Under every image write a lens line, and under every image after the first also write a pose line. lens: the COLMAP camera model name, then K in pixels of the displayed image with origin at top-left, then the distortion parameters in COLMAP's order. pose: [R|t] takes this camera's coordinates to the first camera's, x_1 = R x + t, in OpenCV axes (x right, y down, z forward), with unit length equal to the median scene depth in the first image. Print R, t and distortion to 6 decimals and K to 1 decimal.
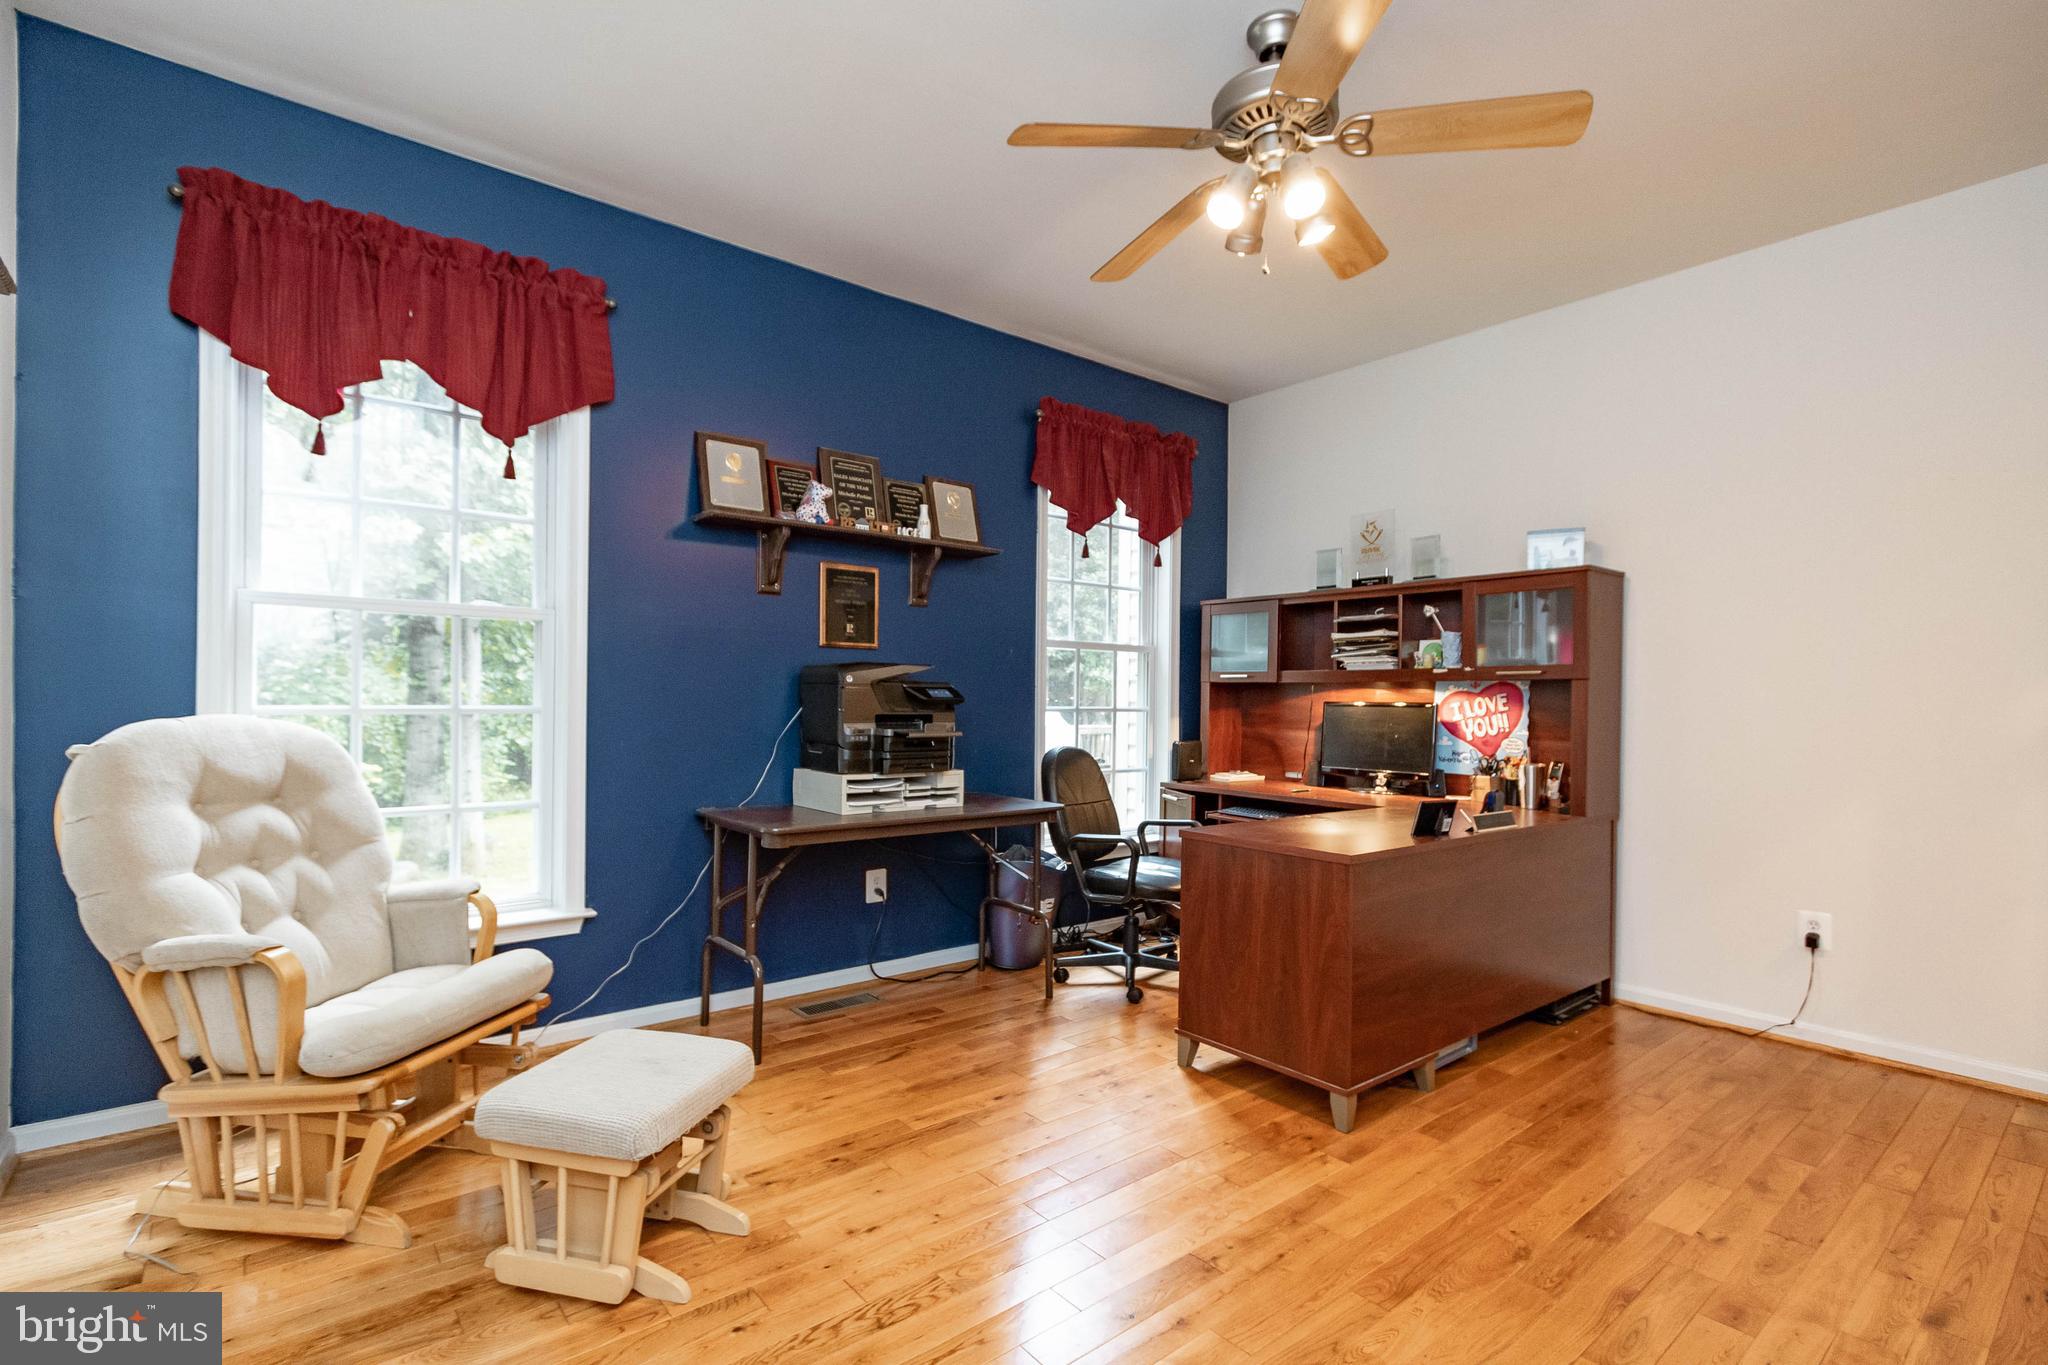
lens RADIAL K [[940.9, 0, 1011.2], [0, 940.9, 698.5], [0, 0, 1]] dist [0.004058, -0.000468]
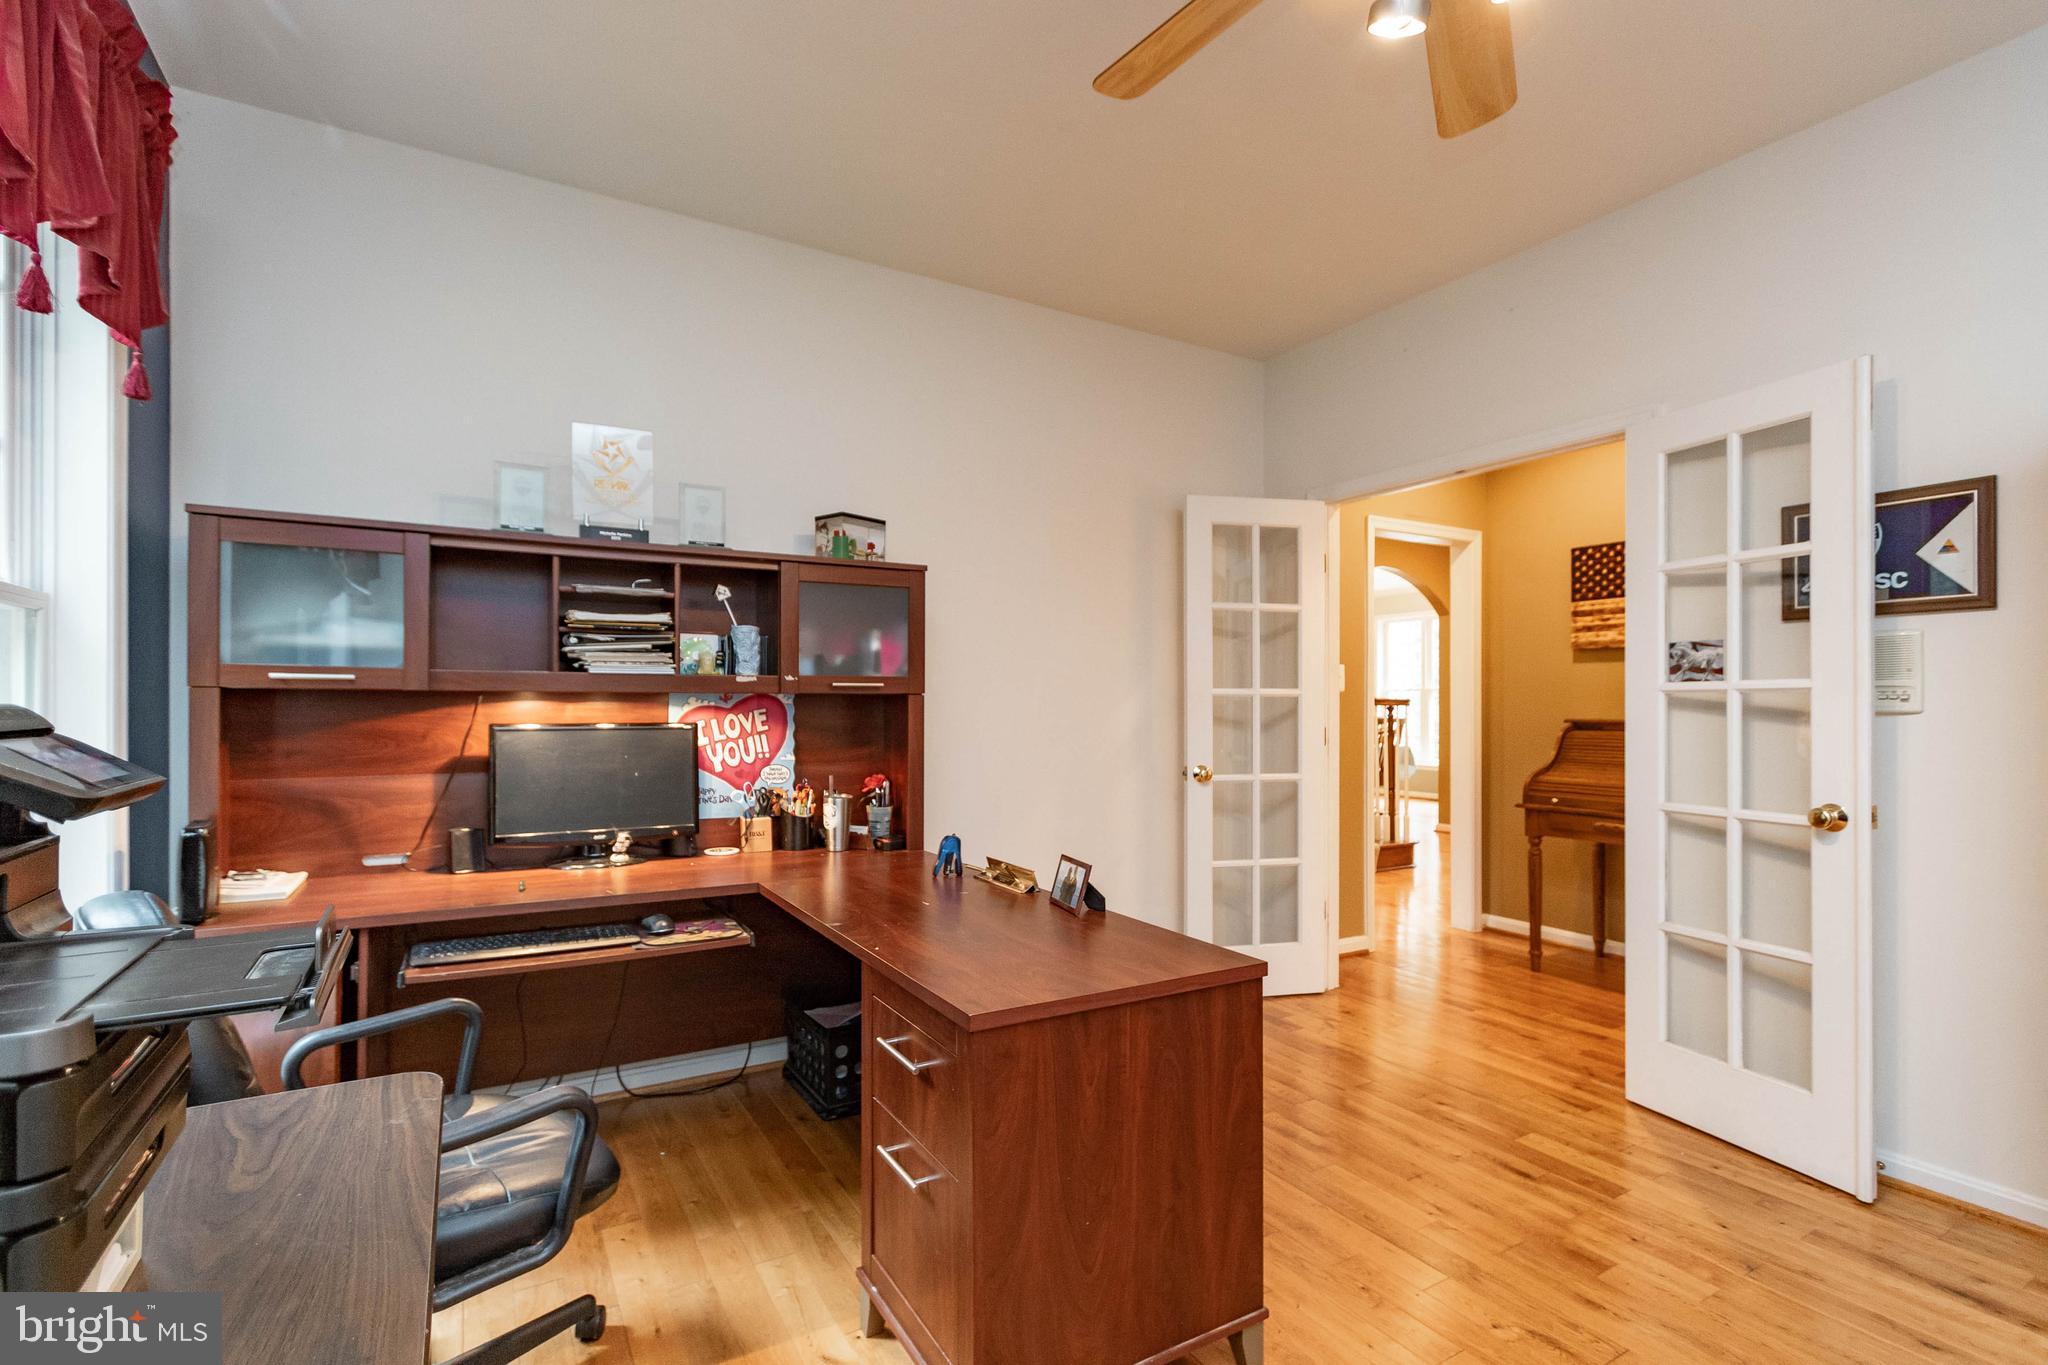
lens RADIAL K [[940.9, 0, 1011.2], [0, 940.9, 698.5], [0, 0, 1]] dist [0.004058, -0.000468]
pose [[0.156445, -0.004714, 0.987675, -0.213229], [-0.001794, 0.999986, 0.005056, -0.017909], [-0.987685, -0.002563, 0.156434, 0.661795]]
